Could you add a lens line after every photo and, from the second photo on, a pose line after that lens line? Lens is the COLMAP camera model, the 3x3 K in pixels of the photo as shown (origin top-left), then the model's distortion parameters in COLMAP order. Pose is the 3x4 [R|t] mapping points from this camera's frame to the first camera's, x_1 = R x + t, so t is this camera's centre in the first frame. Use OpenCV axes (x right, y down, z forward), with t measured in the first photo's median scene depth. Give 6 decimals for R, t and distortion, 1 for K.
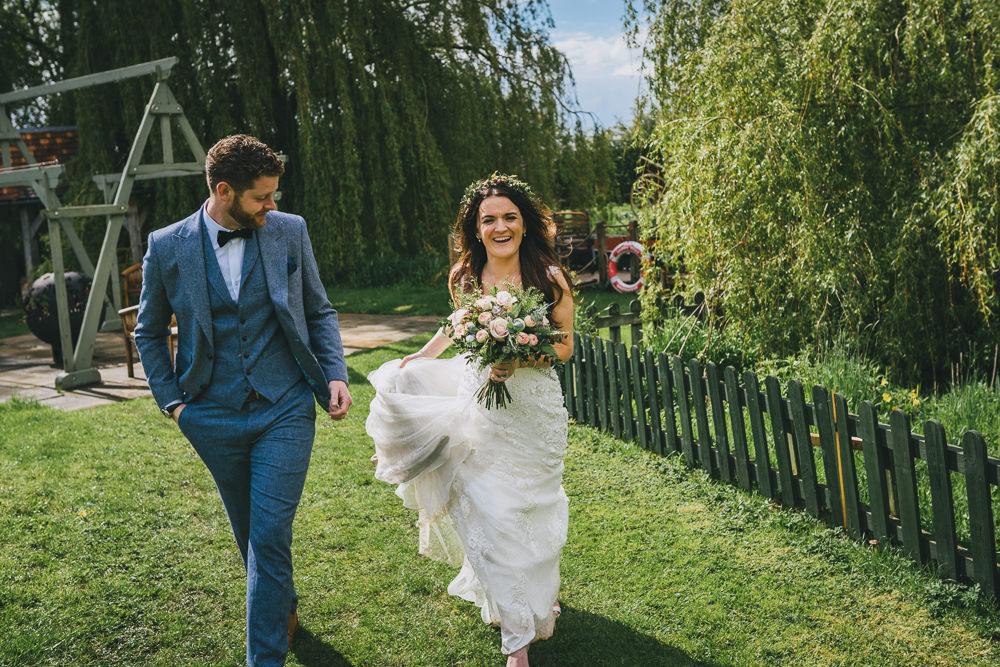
lens RADIAL K [[1025.6, 0, 500.0], [0, 1025.6, 333.5], [0, 0, 1]] dist [-0.019216, 0.008969]
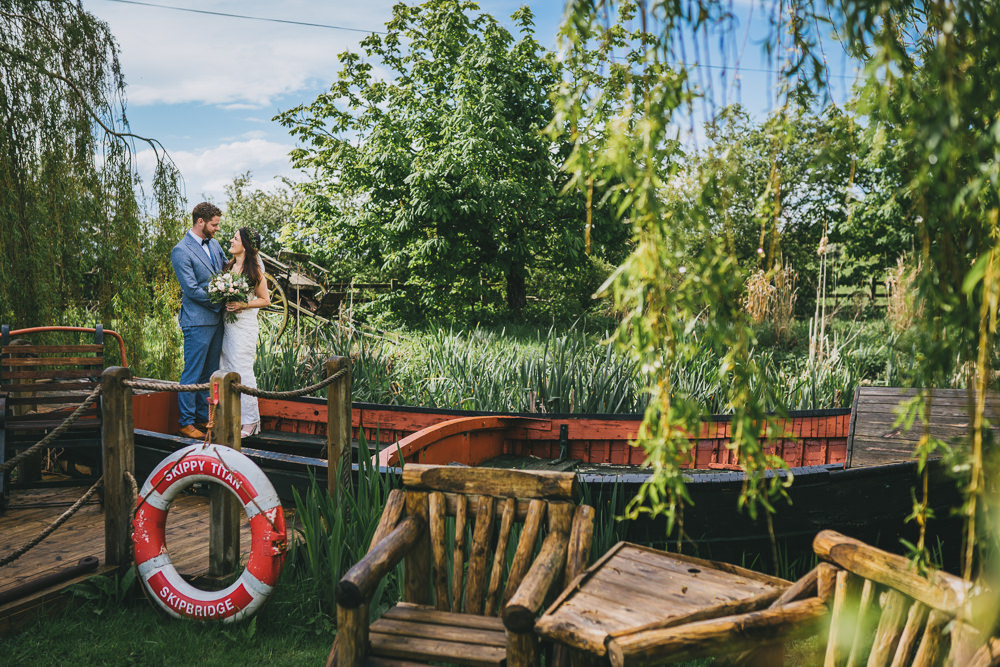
lens RADIAL K [[1025.6, 0, 500.0], [0, 1025.6, 333.5], [0, 0, 1]] dist [-0.019216, 0.008969]
pose [[0.921418, 0.058582, 0.384132, 0.057362], [-0.016558, 0.993592, -0.111809, -0.059043], [-0.388220, 0.096662, 0.916483, 0.453393]]
